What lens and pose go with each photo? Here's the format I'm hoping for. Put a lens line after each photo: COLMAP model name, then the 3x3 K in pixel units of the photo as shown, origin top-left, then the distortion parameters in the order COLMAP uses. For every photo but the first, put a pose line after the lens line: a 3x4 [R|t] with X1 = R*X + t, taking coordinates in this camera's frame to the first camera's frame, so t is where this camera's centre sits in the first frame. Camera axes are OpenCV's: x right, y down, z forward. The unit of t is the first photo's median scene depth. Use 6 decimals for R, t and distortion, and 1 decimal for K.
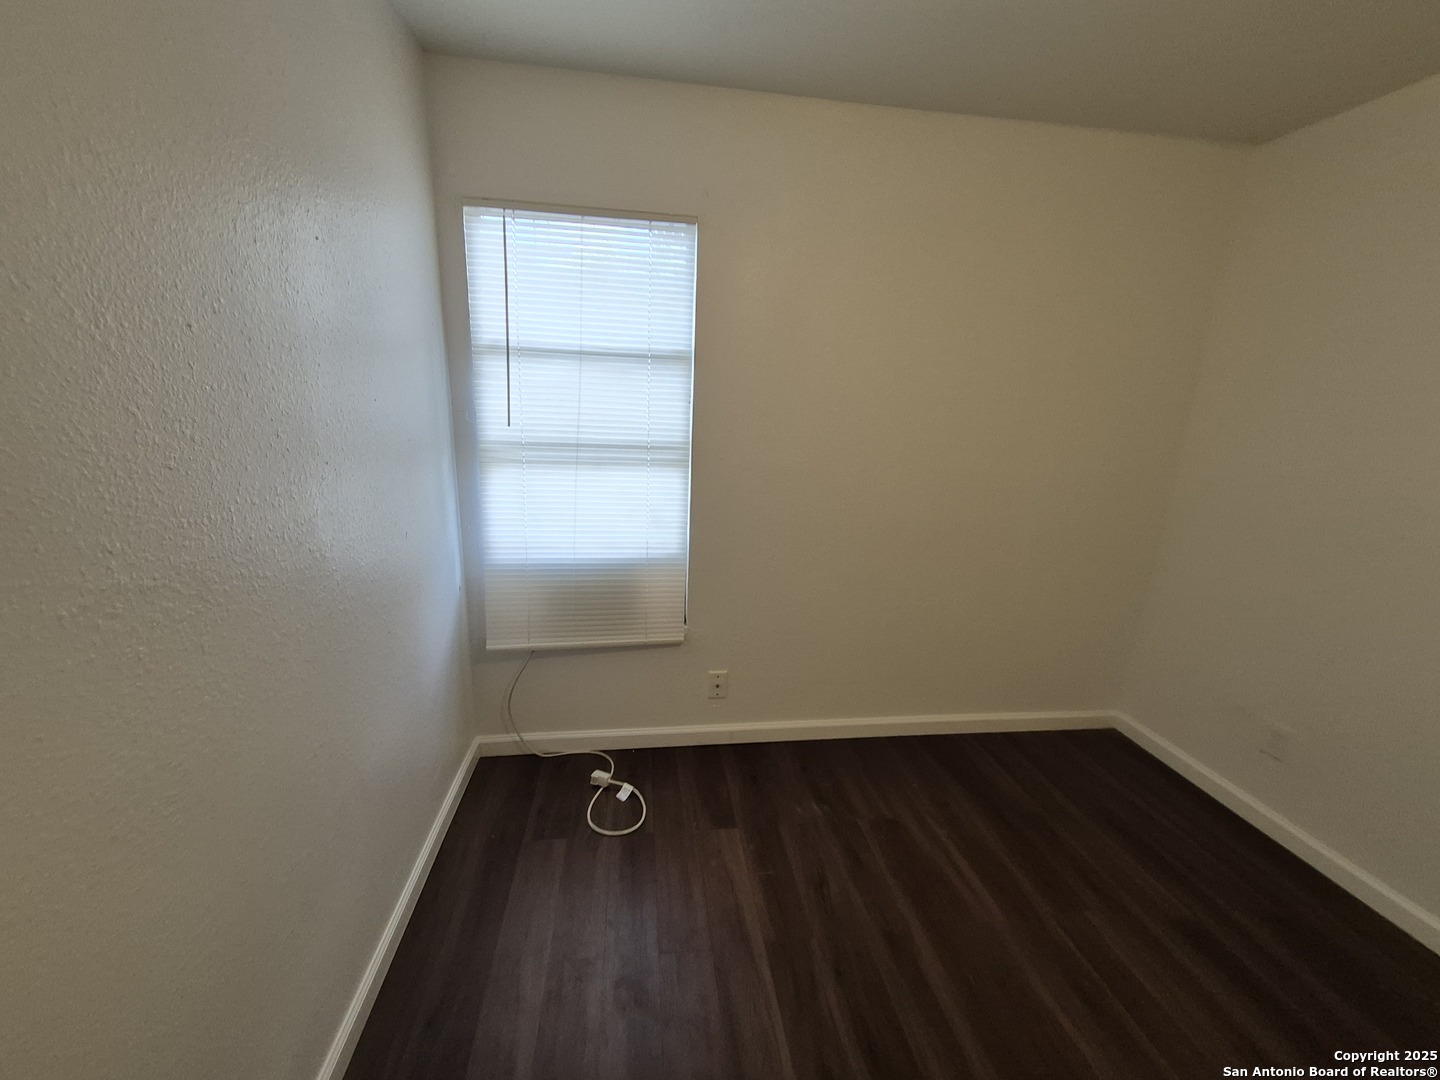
lens RADIAL K [[581.8, 0, 727.0], [0, 581.8, 569.7], [0, 0, 1]] dist [-0.001374, -0.000126]
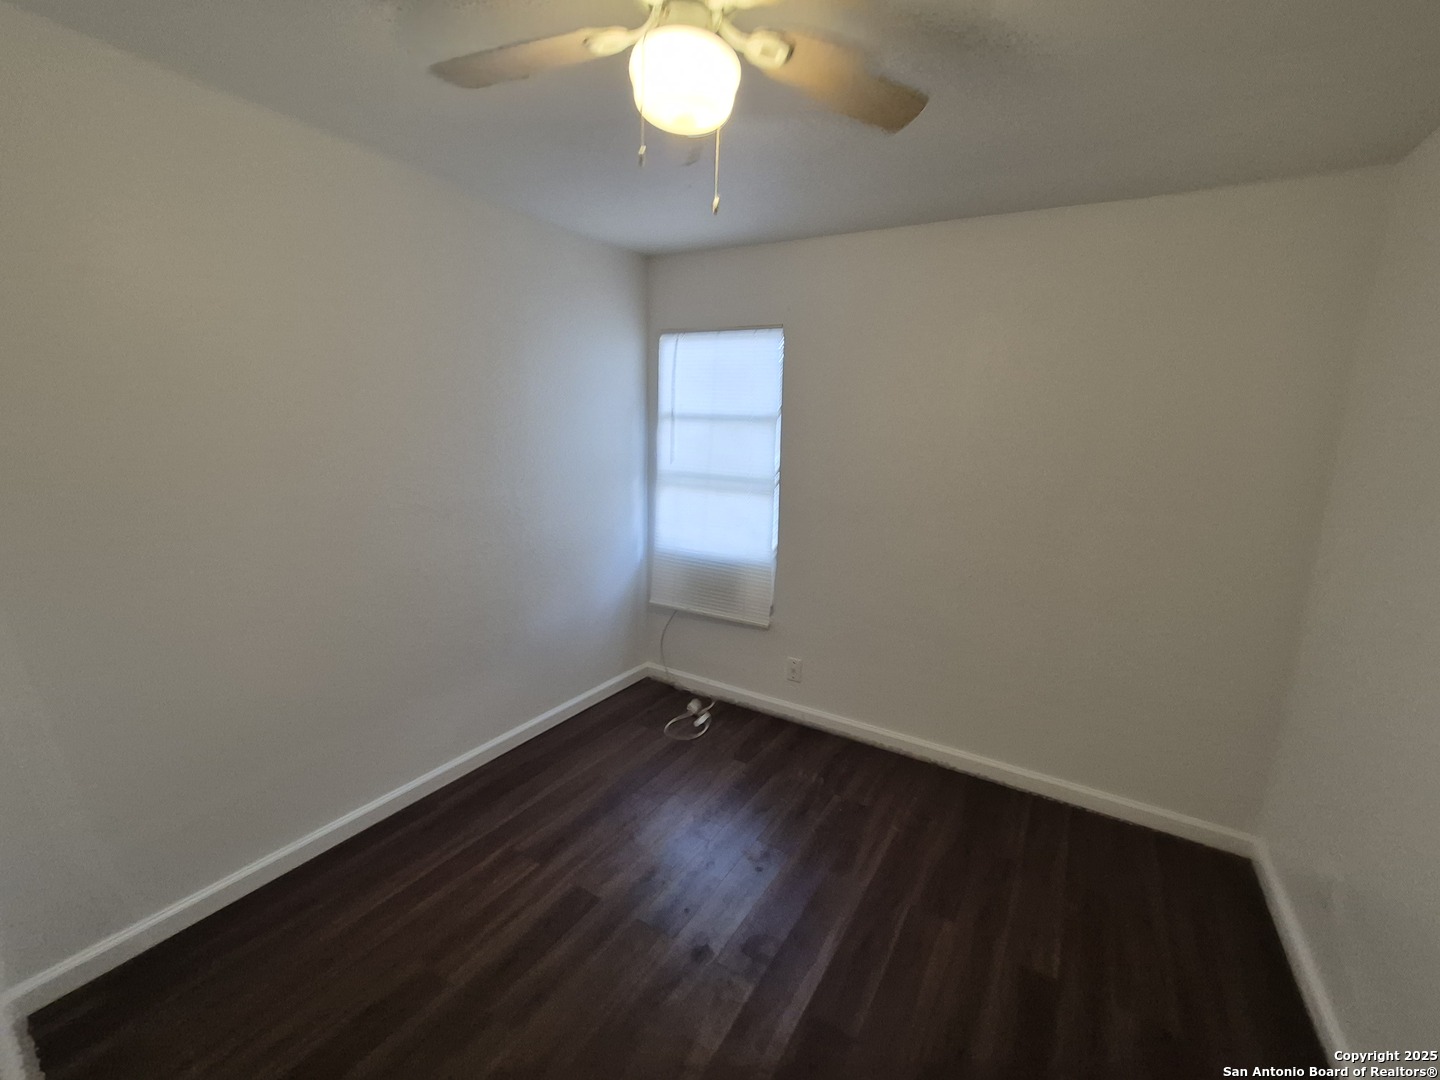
lens RADIAL K [[581.8, 0, 727.0], [0, 581.8, 569.7], [0, 0, 1]] dist [-0.001374, -0.000126]
pose [[0.783431, 0.135007, -0.606637, 0.718689], [-0.185438, 0.982435, -0.020839, 0.045651], [0.593168, 0.128819, 0.794706, -0.135868]]
